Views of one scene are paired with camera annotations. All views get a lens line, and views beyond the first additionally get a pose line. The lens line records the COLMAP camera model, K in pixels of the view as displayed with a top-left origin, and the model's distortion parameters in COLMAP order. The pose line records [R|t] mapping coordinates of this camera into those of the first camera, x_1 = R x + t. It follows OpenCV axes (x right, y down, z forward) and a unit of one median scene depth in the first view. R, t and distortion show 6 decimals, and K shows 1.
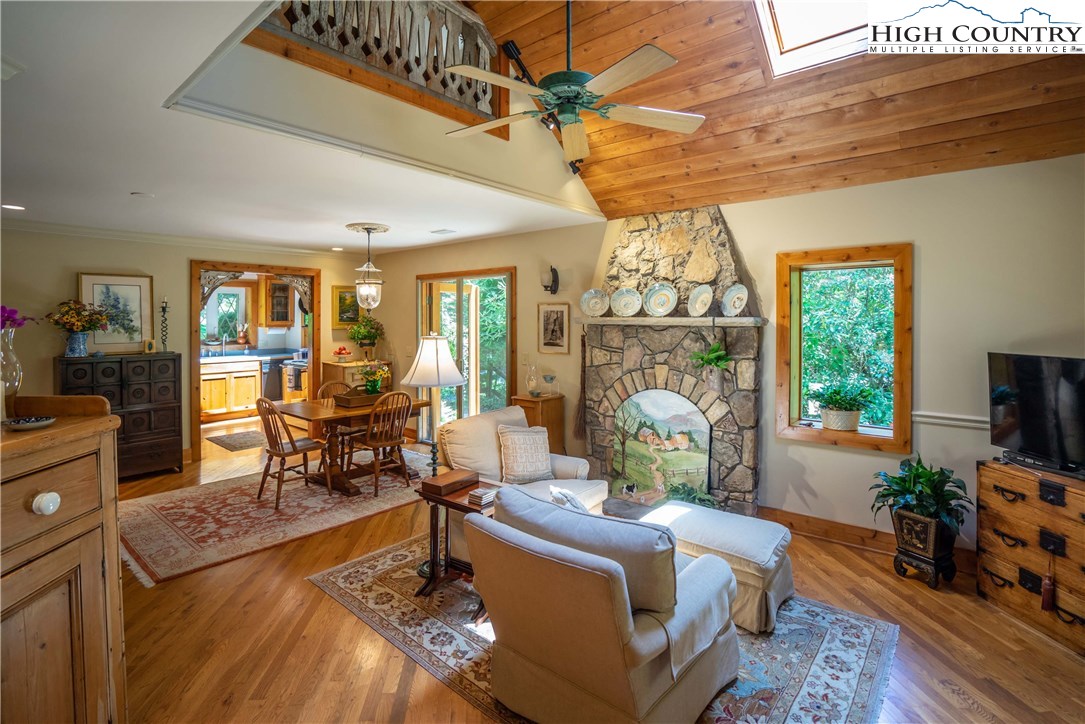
lens RADIAL K [[518.4, 0, 536.1], [0, 518.4, 323.4], [0, 0, 1]] dist [-0.055217, 0.014237]
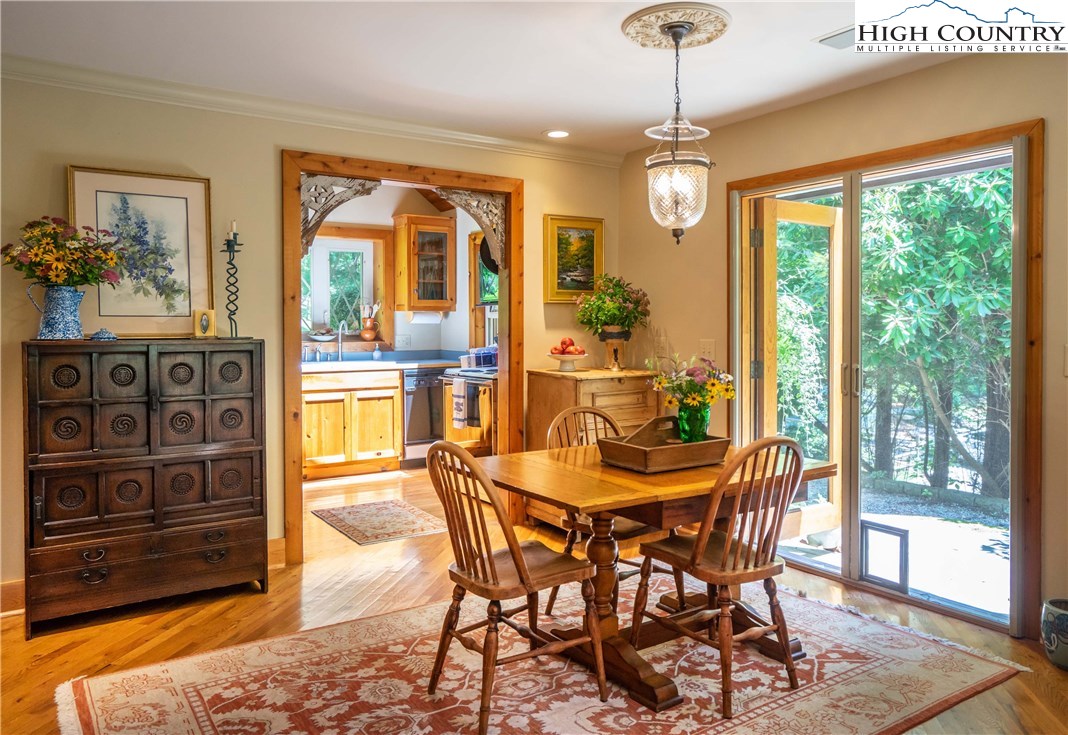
lens RADIAL K [[774.4, 0, 539.5], [0, 774.4, 364.5], [0, 0, 1]] dist [-0.003861, -0.002686]
pose [[0.958712, 0.014260, -0.284020, -0.225528], [-0.003294, 0.999232, 0.039051, 0.047802], [0.284358, -0.036503, 0.958023, 0.342968]]
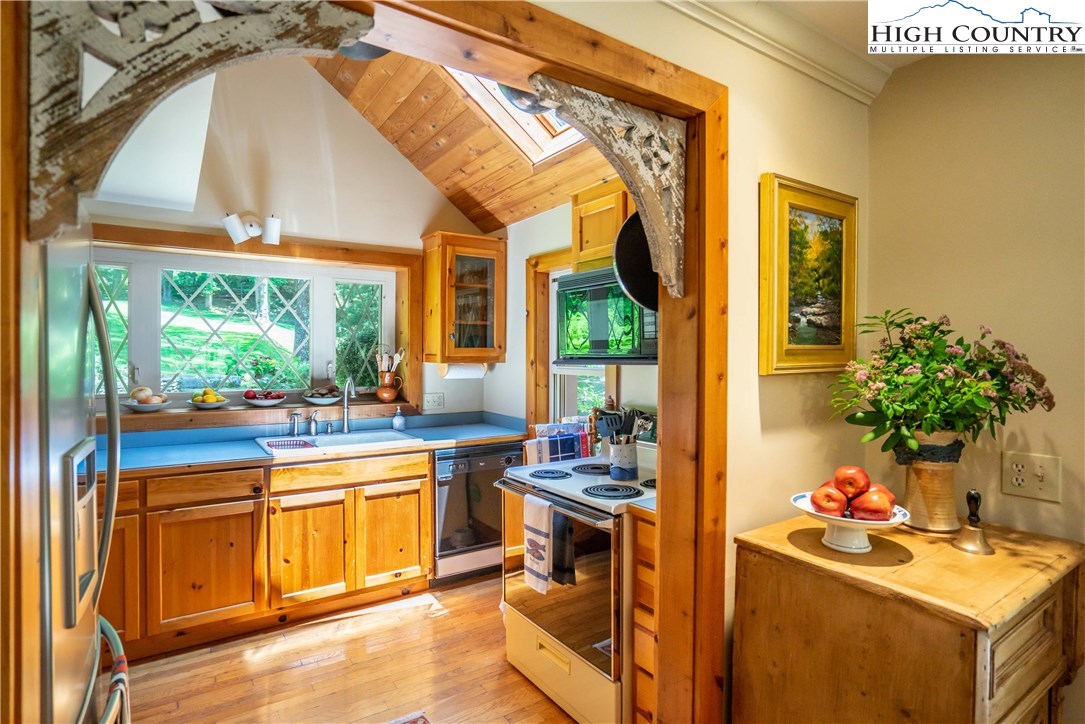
lens RADIAL K [[514.0, 0, 555.9], [0, 514.0, 358.0], [0, 0, 1]] dist [-0.028732, 0.000099]
pose [[0.974259, 0.004491, -0.225387, -0.510089], [-0.004429, 0.999990, 0.000781, 0.004716], [0.225388, 0.000238, 0.974269, 0.909676]]
